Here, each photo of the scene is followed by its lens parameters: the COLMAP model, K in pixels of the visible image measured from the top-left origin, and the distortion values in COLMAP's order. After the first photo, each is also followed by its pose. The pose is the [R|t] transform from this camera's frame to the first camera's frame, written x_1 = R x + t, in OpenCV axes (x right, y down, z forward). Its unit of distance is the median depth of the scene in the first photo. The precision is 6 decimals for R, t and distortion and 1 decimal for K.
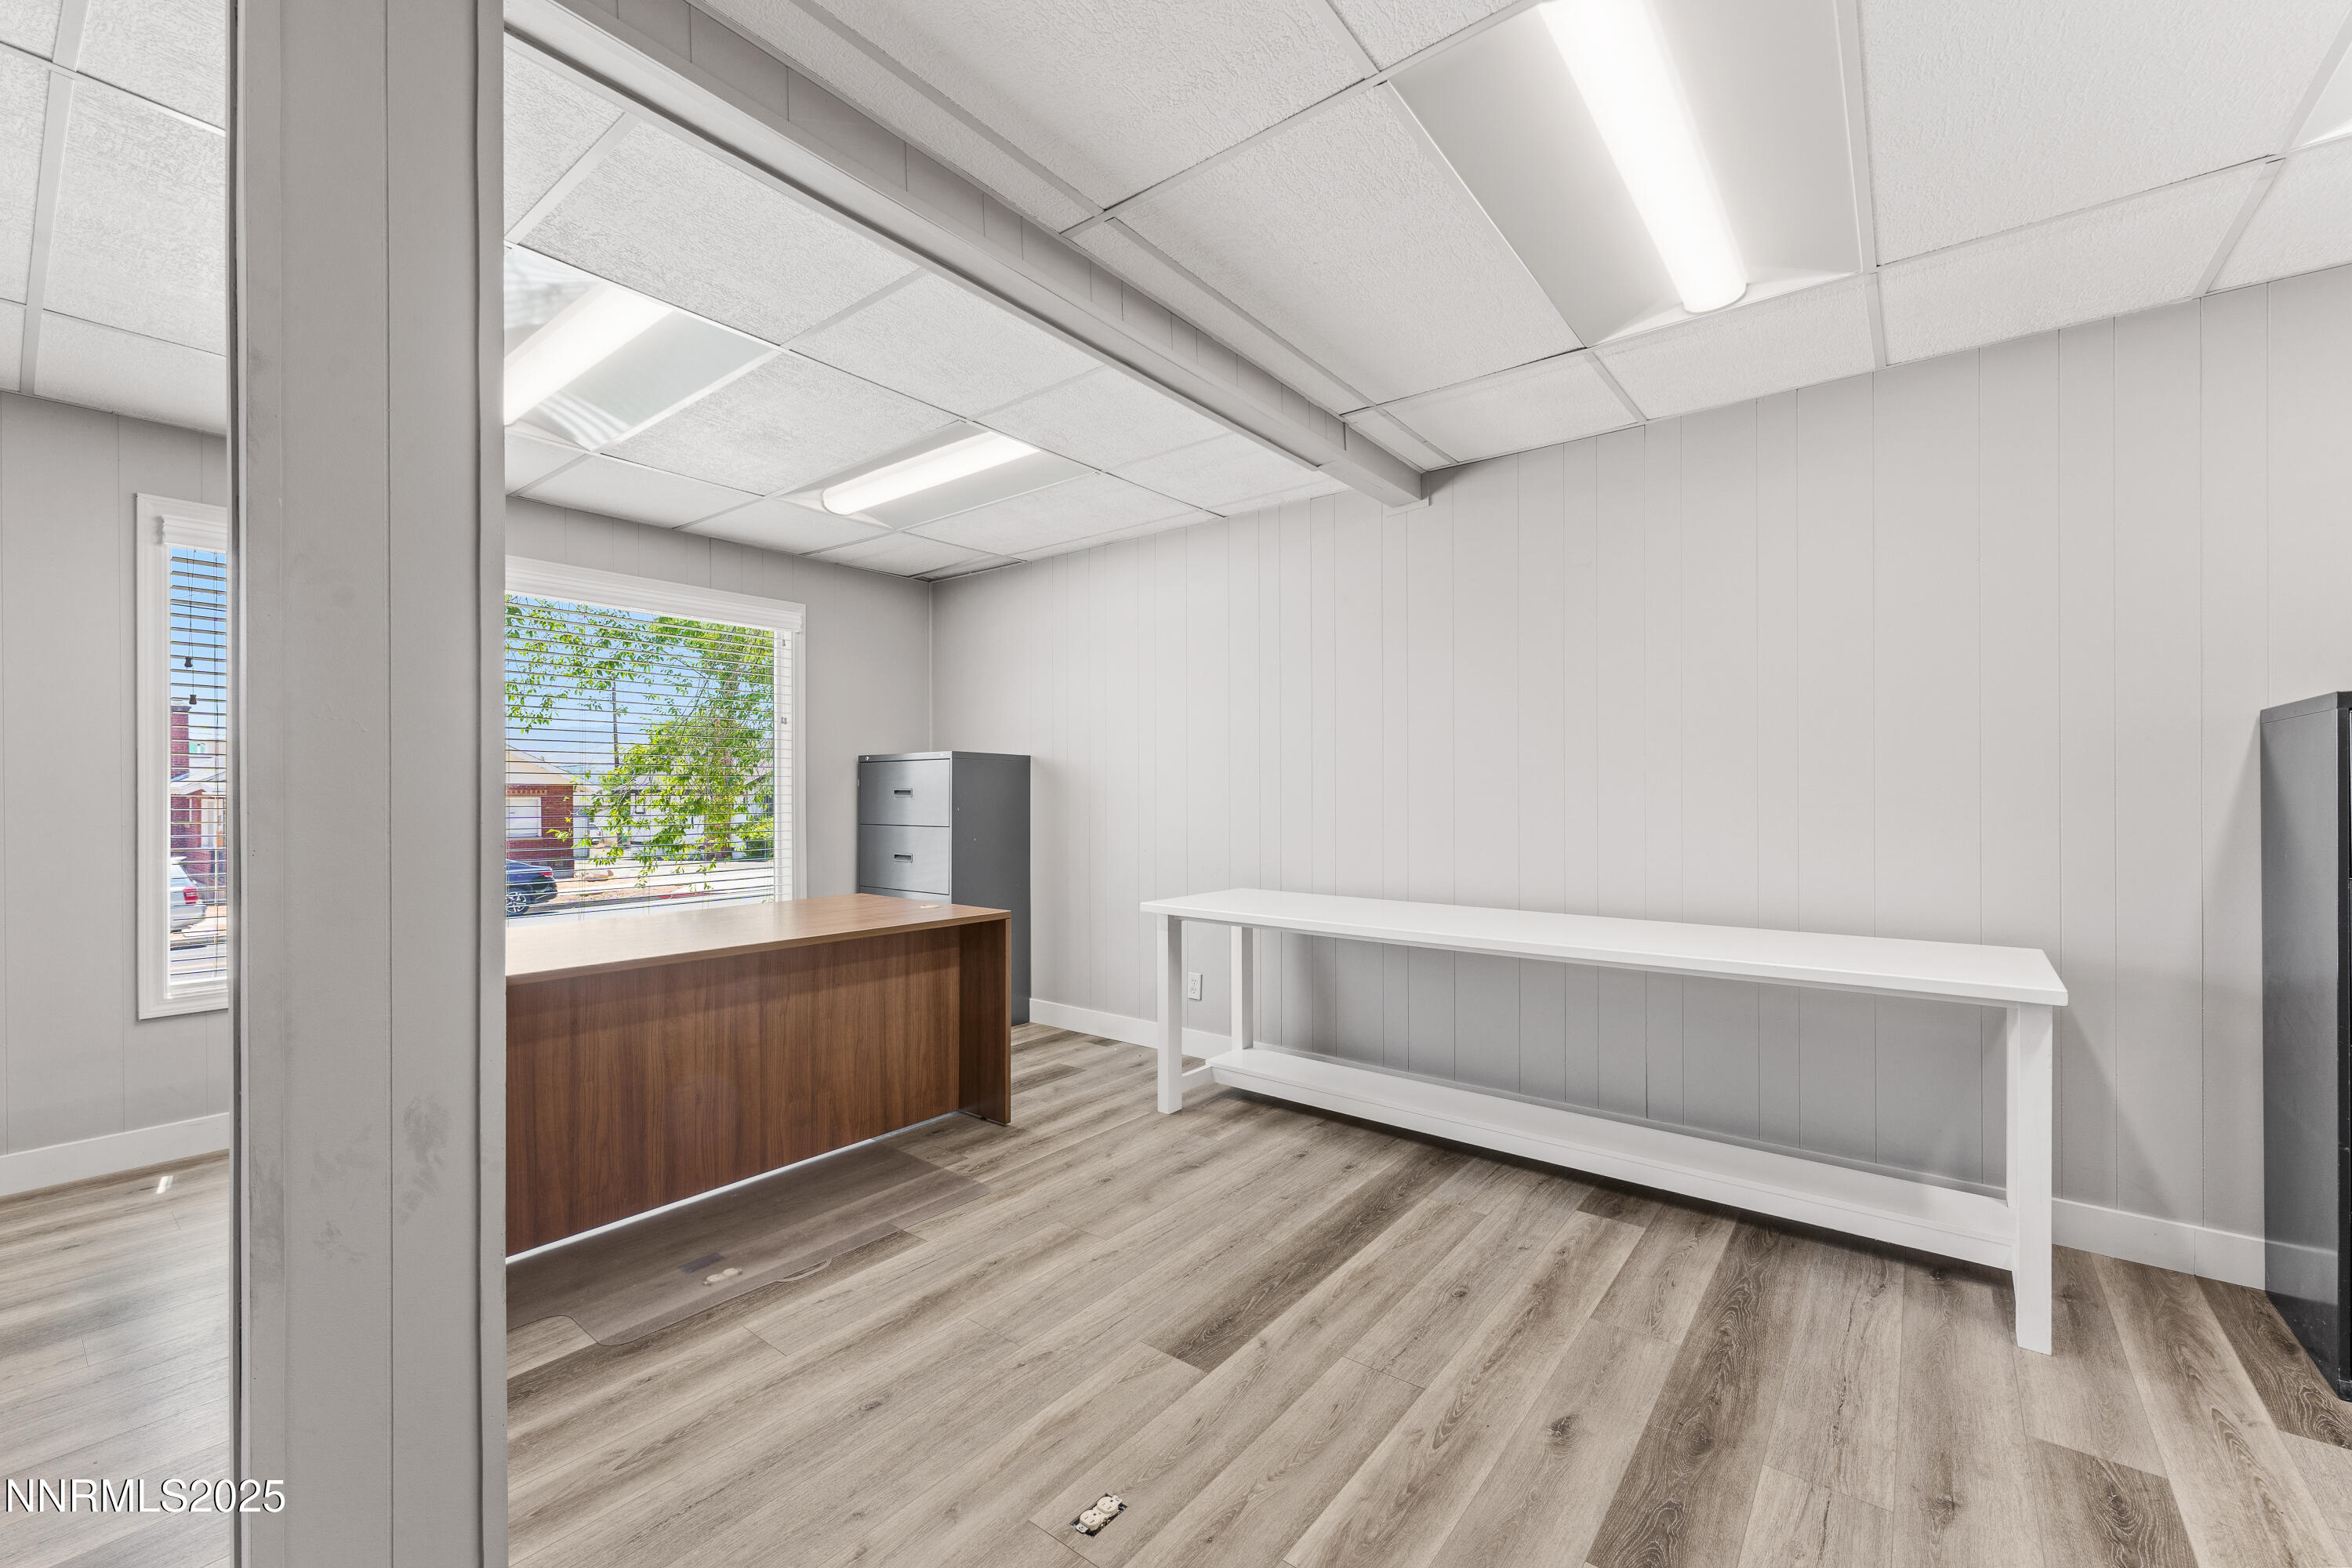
lens RADIAL K [[953.8, 0, 1178.5], [0, 953.8, 799.0], [0, 0, 1]] dist [0.000117, 0.000017]
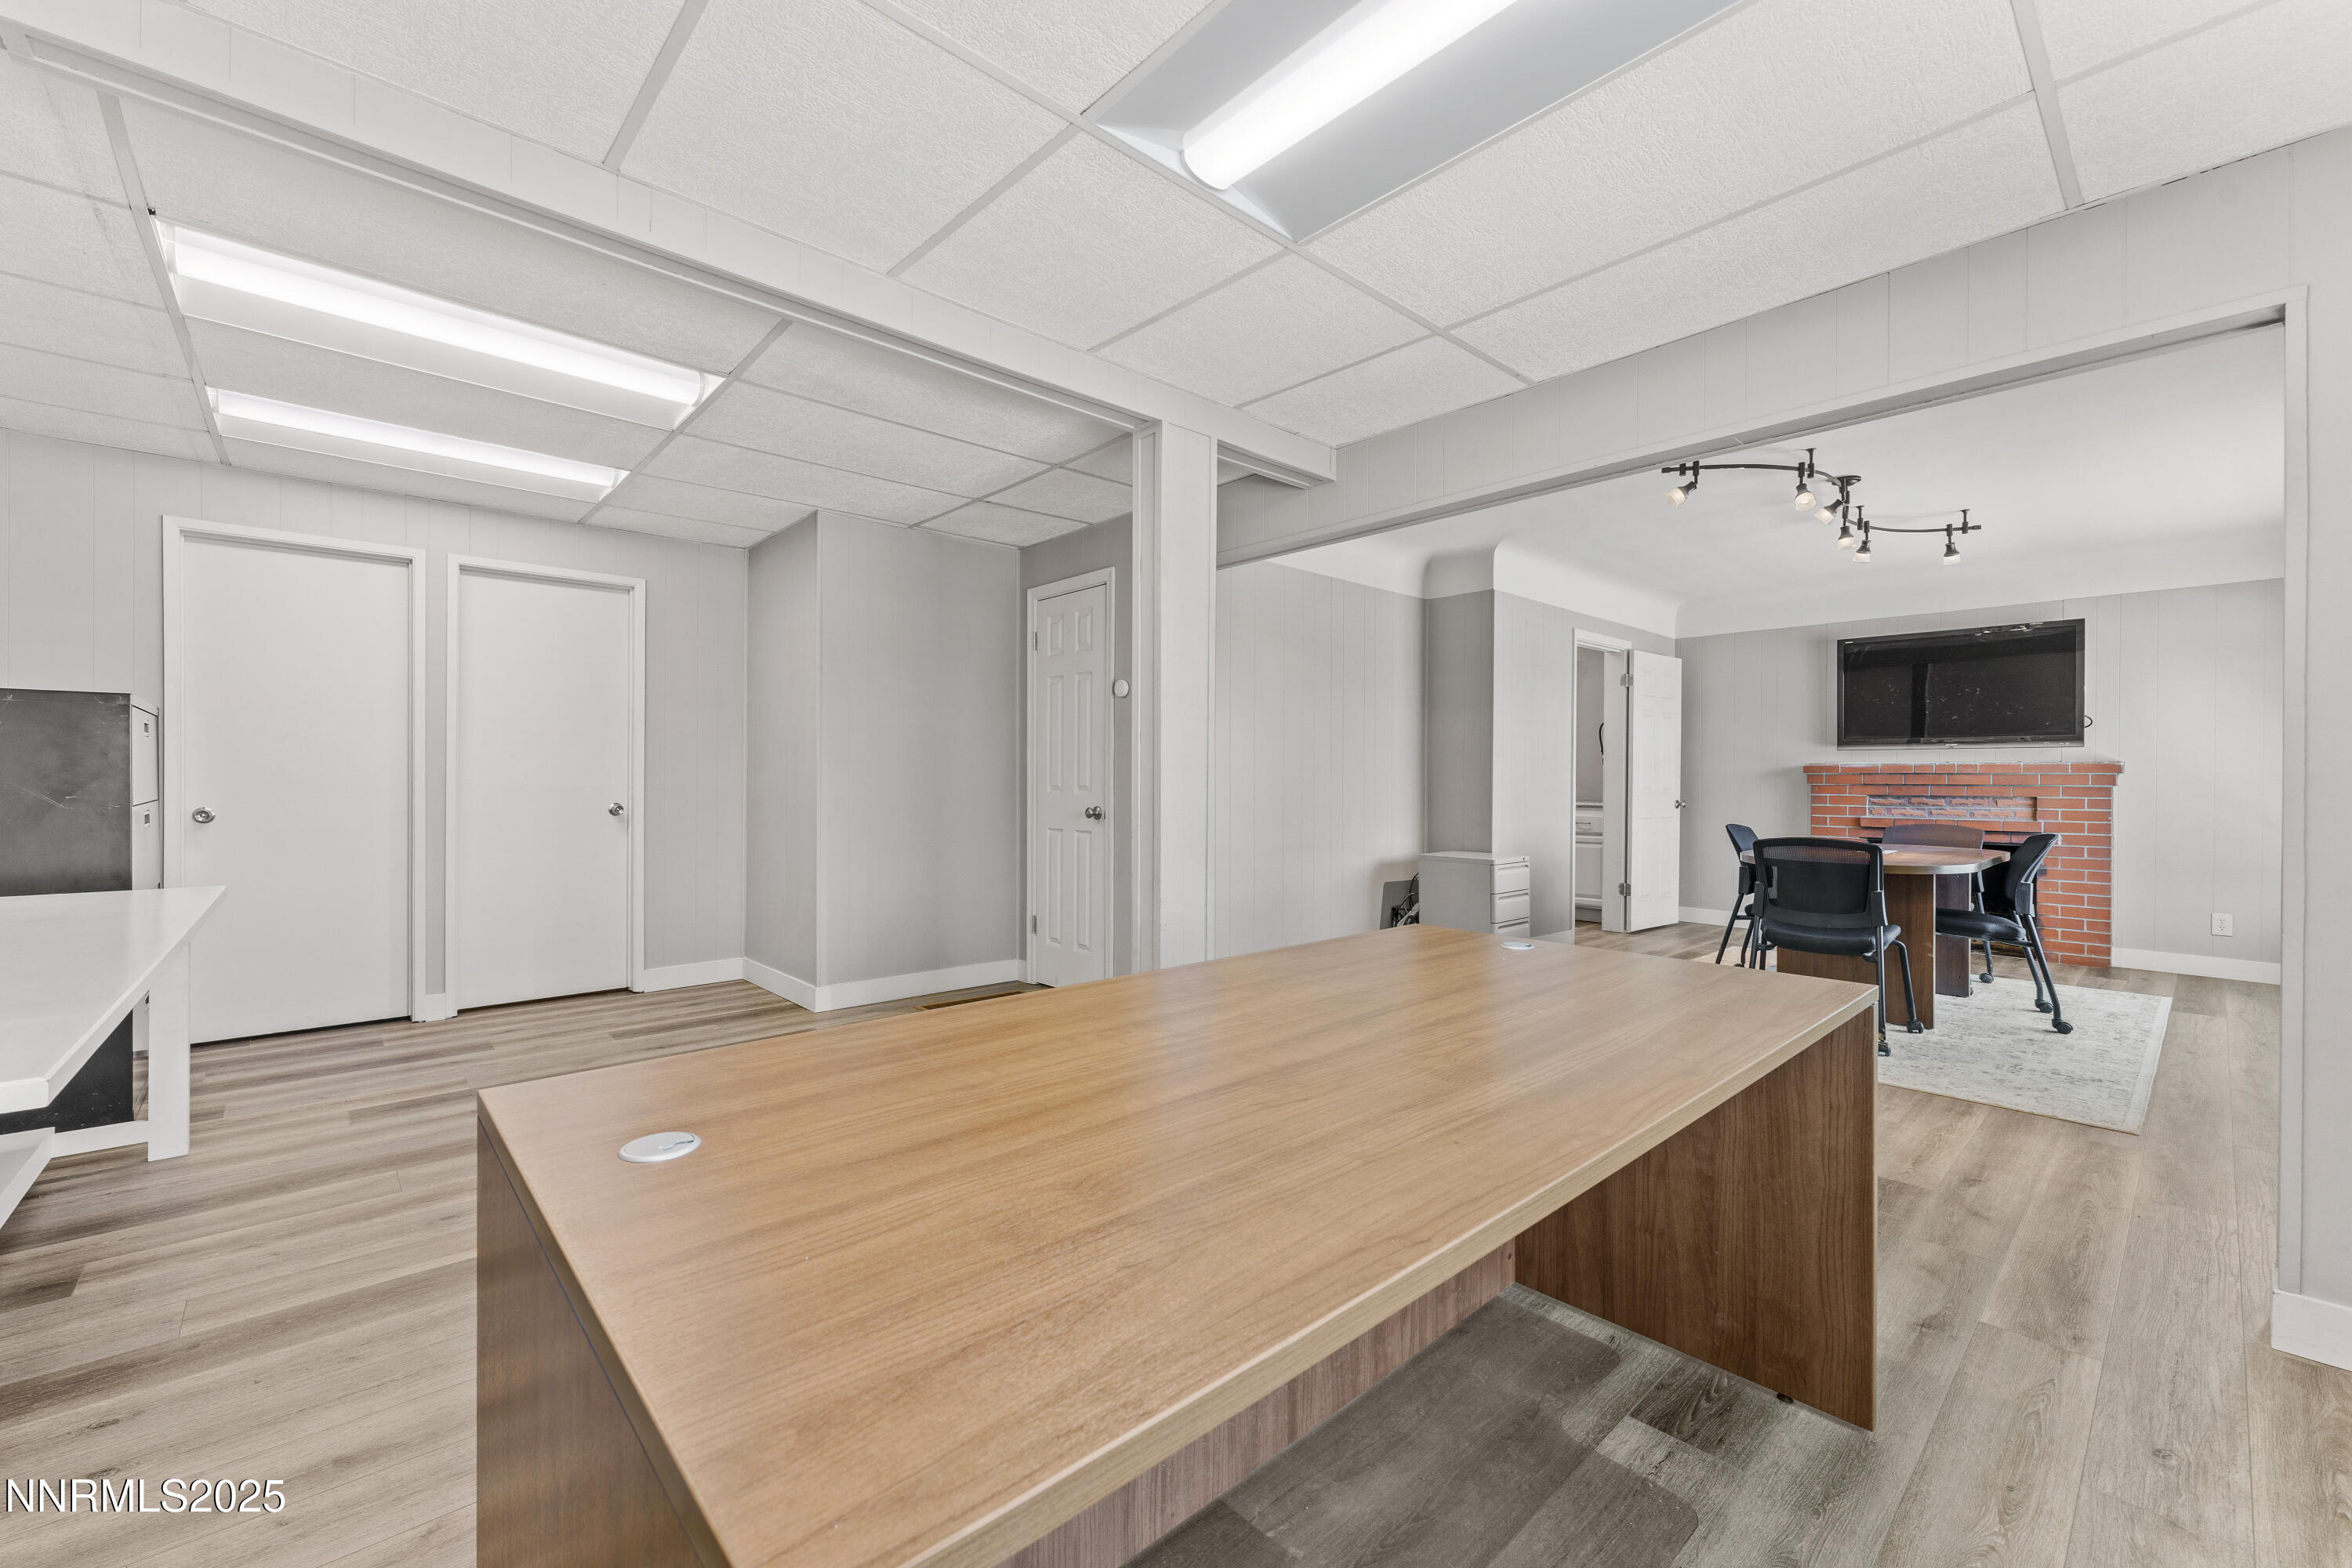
lens RADIAL K [[945.4, 0, 1175.6], [0, 945.4, 779.8], [0, 0, 1]] dist [0.001778, 0.000274]
pose [[-0.986171, -0.003910, 0.165684, -0.629690], [-0.002927, 0.999977, 0.006175, 0.016127], [-0.165704, 0.005605, -0.986160, 1.761051]]
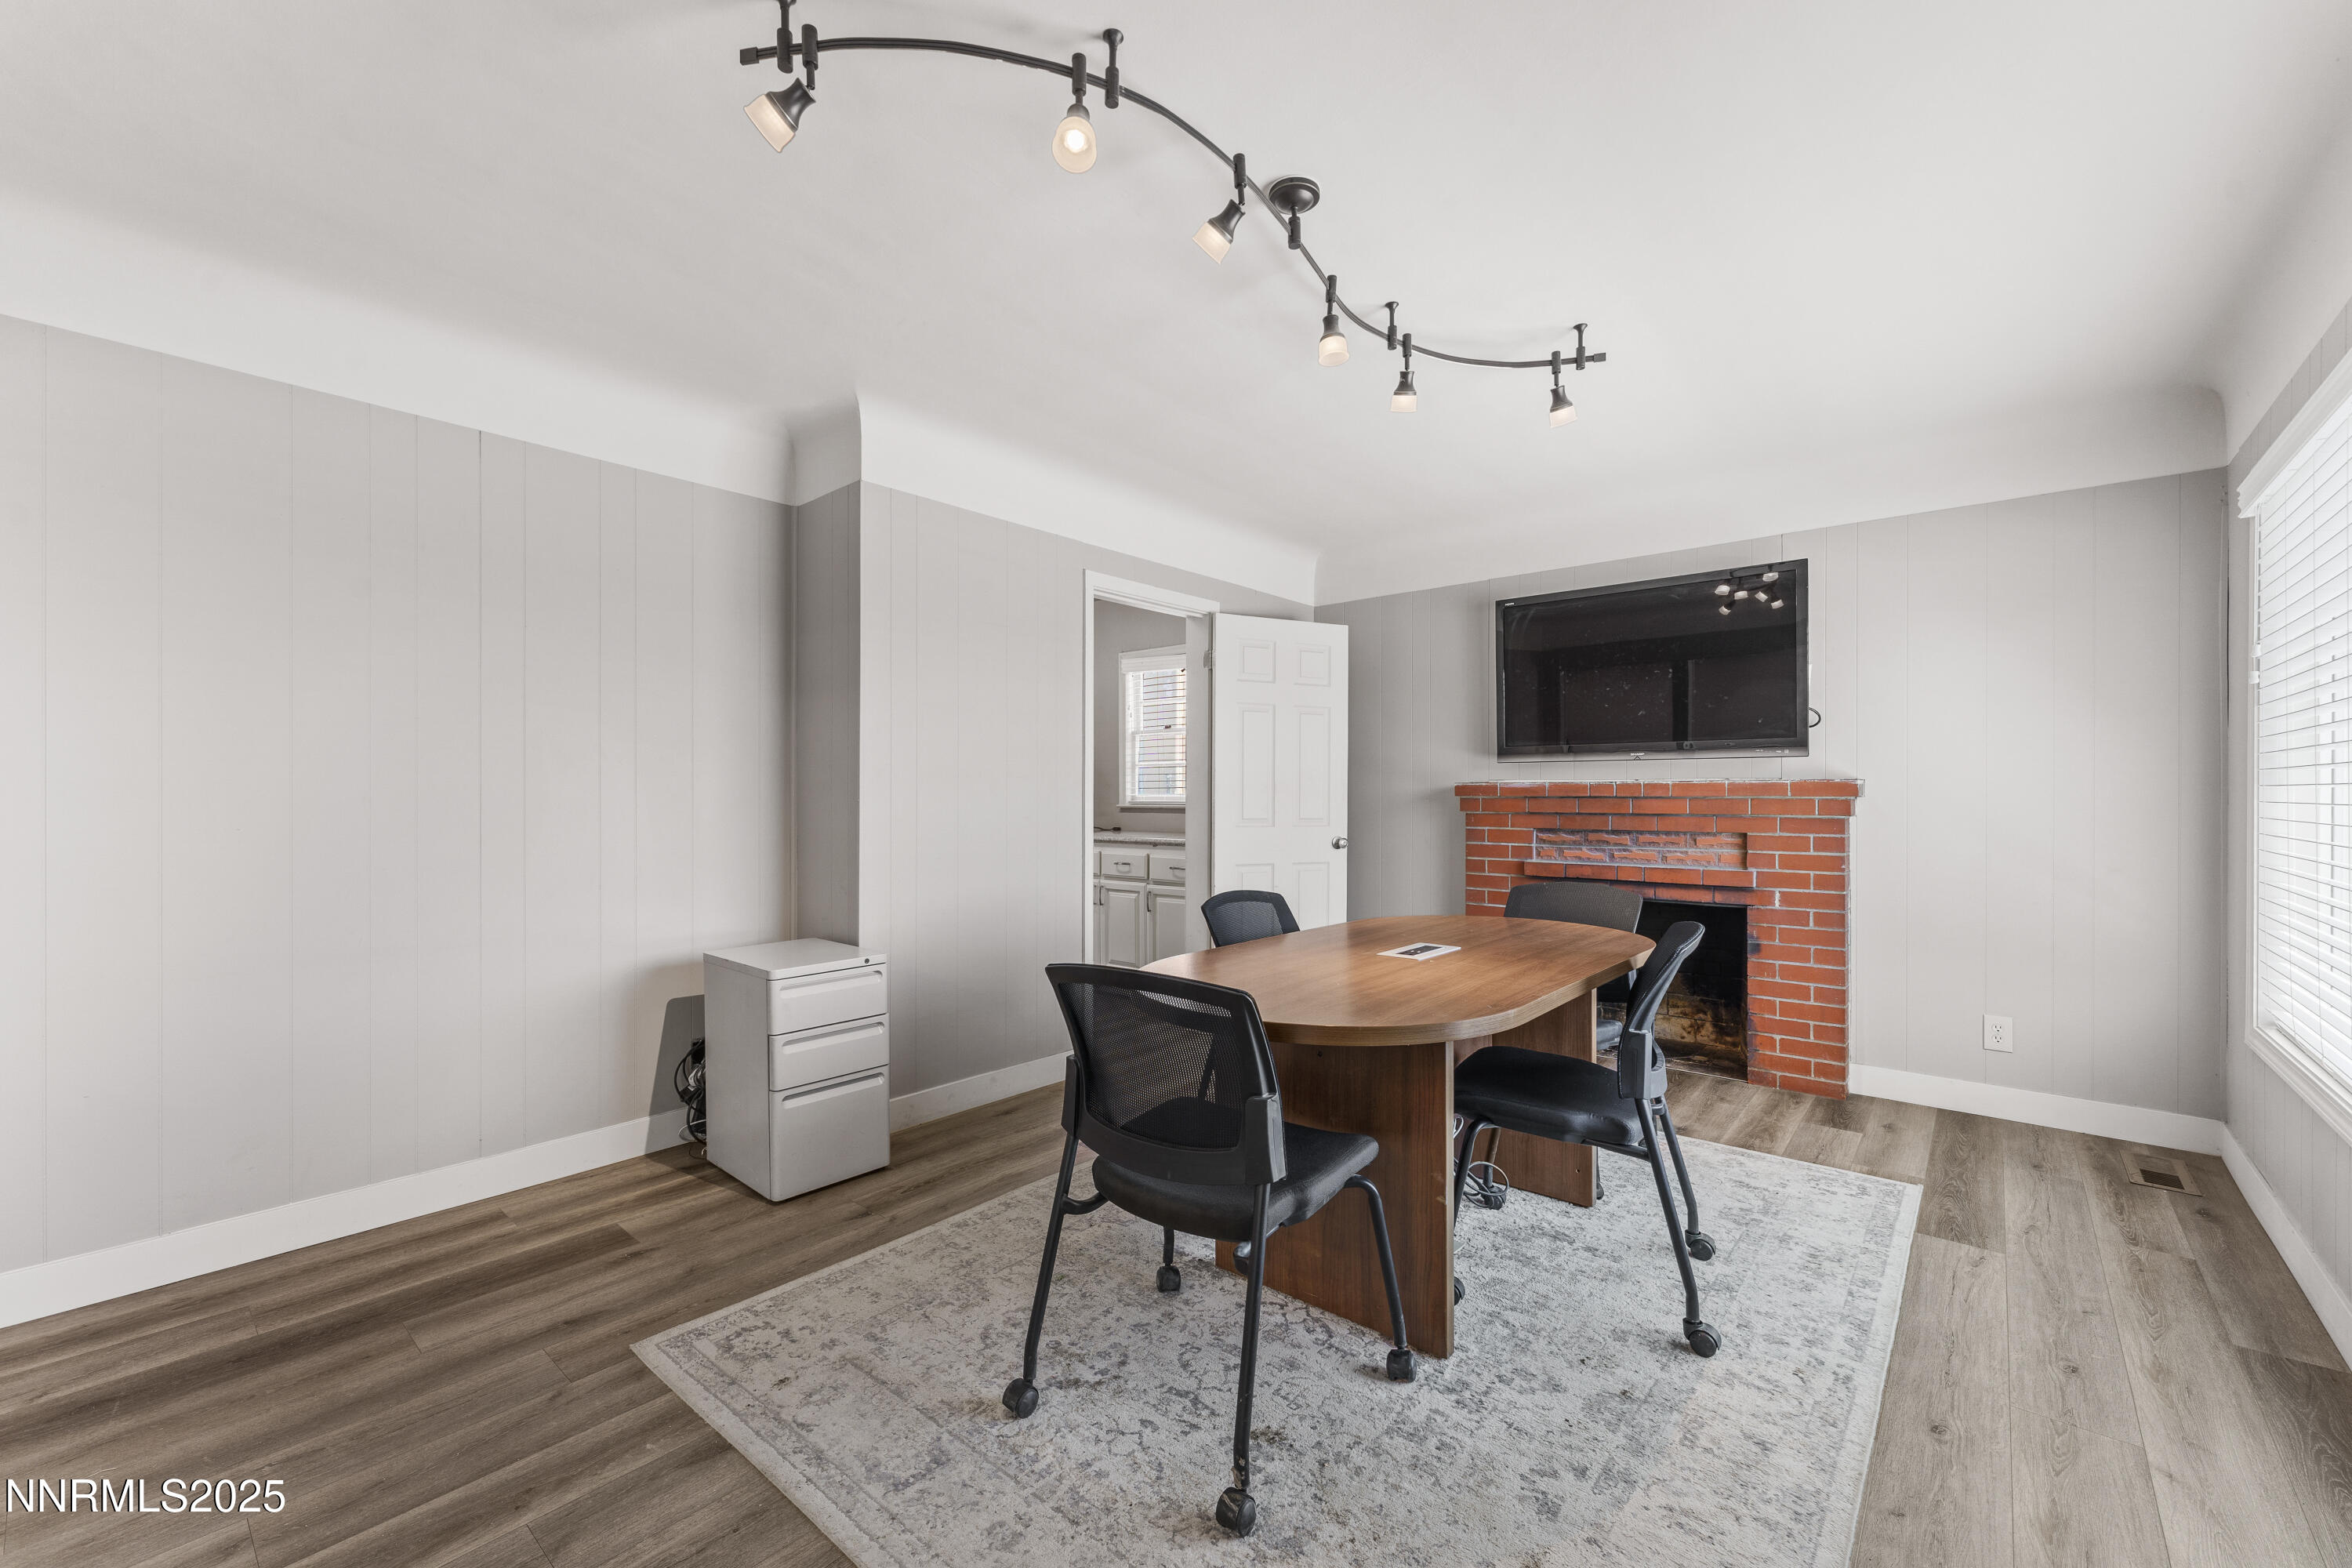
lens RADIAL K [[945.9, 0, 1178.8], [0, 945.9, 792.2], [0, 0, 1]] dist [-0.000445, 0.000523]
pose [[-0.998943, 0.001833, 0.045937, -1.524081], [0.001961, 0.999994, 0.002731, -0.006186], [-0.045932, 0.002819, -0.998941, 0.633349]]
